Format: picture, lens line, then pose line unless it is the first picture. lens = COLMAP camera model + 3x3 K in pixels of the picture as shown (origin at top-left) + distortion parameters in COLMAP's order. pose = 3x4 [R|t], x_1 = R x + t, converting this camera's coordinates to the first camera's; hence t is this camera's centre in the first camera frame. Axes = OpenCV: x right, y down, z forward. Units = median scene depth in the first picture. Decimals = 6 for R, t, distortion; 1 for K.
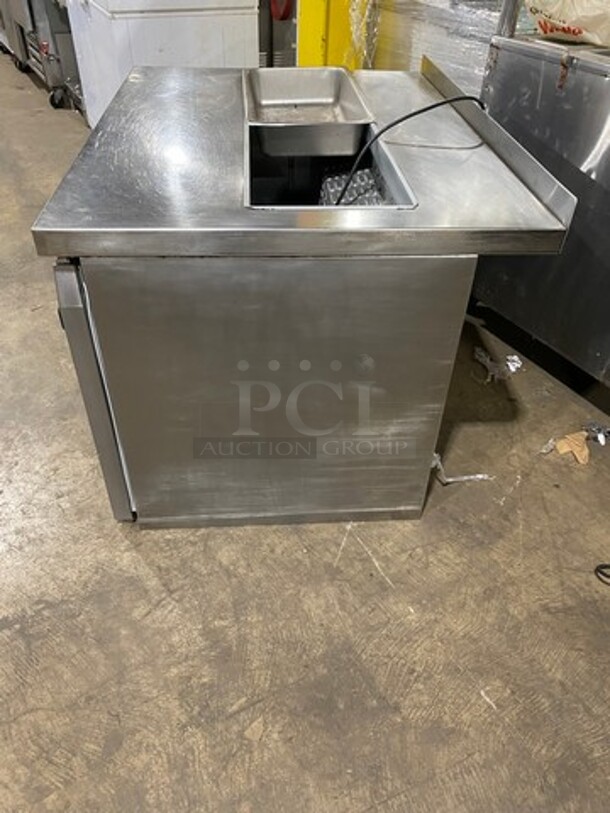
lens RADIAL K [[617.3, 0, 299.7], [0, 617.3, 410.6], [0, 0, 1]] dist [0.005858, 0.005826]
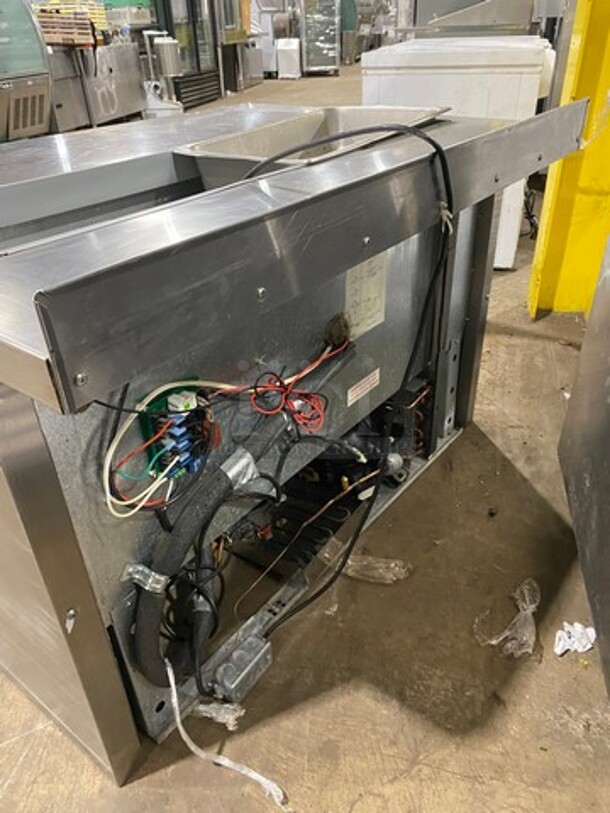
lens RADIAL K [[617.3, 0, 305.9], [0, 617.3, 405.6], [0, 0, 1]] dist [0.005858, 0.005826]
pose [[0.752378, 0.309317, -0.581593, 0.446591], [-0.384798, 0.922975, -0.006916, -0.180545], [0.534656, 0.229000, 0.813451, 0.422310]]
